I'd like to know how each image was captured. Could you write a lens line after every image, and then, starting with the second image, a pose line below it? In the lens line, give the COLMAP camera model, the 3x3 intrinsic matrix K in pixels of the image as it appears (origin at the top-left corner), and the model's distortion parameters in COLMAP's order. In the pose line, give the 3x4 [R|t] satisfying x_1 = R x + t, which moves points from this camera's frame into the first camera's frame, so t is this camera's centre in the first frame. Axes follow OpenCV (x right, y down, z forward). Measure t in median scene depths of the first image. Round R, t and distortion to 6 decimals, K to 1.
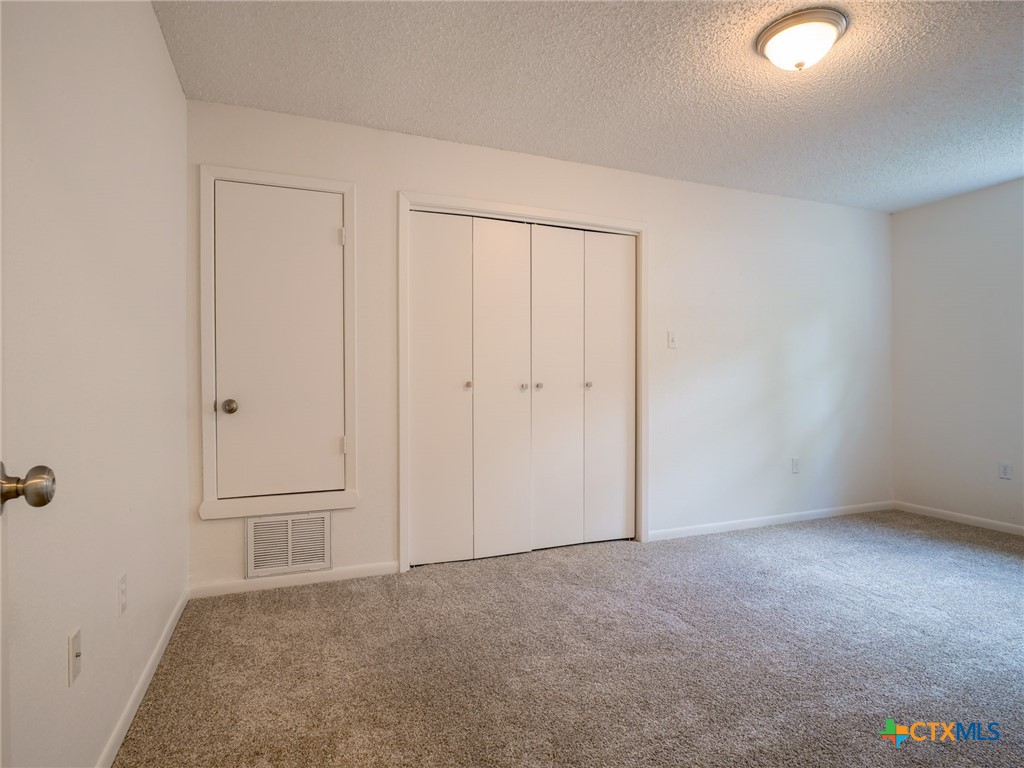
lens RADIAL K [[560.2, 0, 512.0], [0, 560.2, 384.0], [0, 0, 1]] dist [-0.015522, 0.001235]
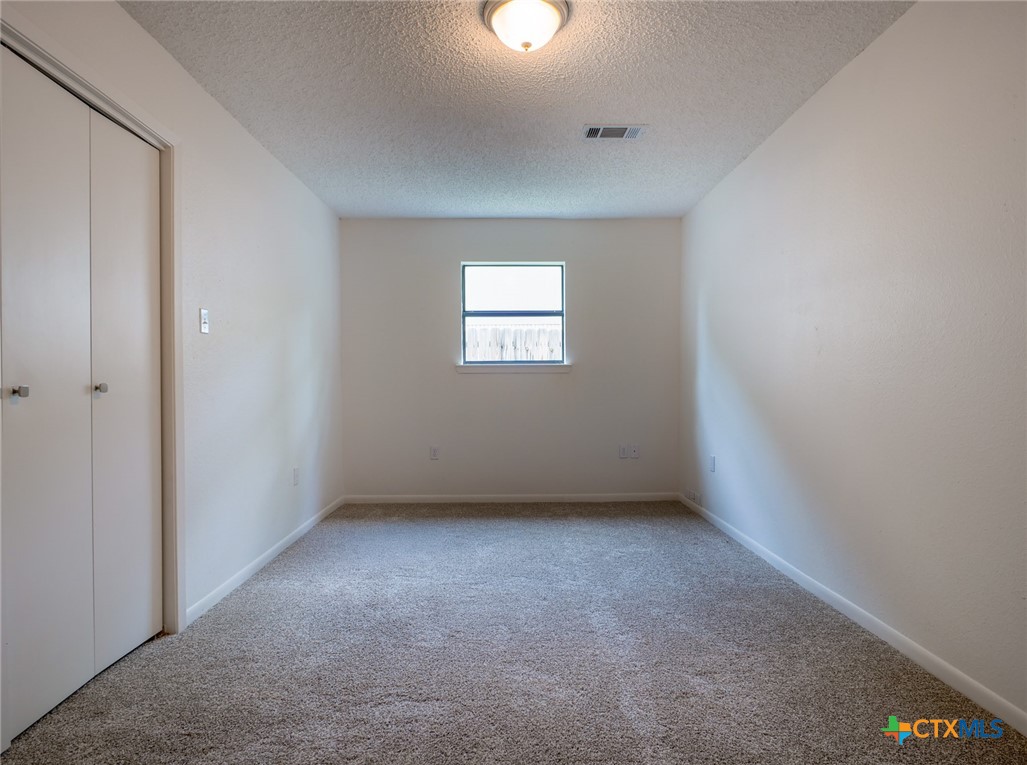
lens RADIAL K [[561.9, 0, 513.5], [0, 561.9, 382.5], [0, 0, 1]] dist [-0.015522, 0.001235]
pose [[0.348865, -0.004712, 0.937161, -0.235357], [0.009969, 0.999949, 0.001316, -0.000411], [-0.937120, 0.008883, 0.348894, 0.423768]]
